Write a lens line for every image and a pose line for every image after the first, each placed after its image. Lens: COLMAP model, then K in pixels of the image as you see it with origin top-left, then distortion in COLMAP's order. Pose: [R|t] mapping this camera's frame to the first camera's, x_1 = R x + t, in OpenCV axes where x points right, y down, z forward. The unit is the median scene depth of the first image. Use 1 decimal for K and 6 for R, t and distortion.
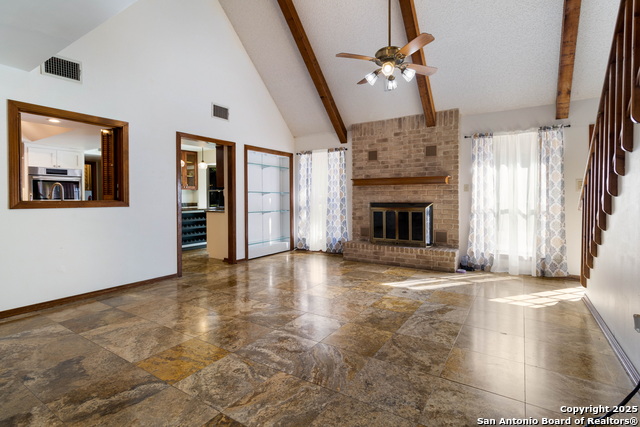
lens RADIAL K [[298.8, 0, 342.9], [0, 298.8, 199.8], [0, 0, 1]] dist [0.001060, -0.000388]
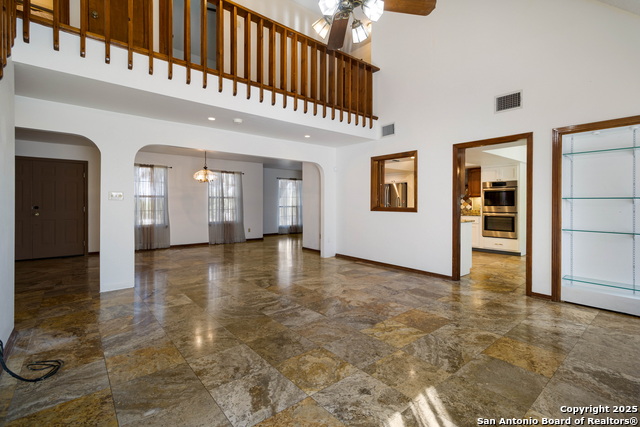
lens RADIAL K [[298.8, 0, 321.5], [0, 298.8, 210.0], [0, 0, 1]] dist [0.001060, -0.000388]
pose [[-0.331385, 0.022740, -0.943222, 0.796280], [-0.007376, 0.999617, 0.026691, -0.021604], [0.943467, 0.015802, -0.331090, 1.220366]]
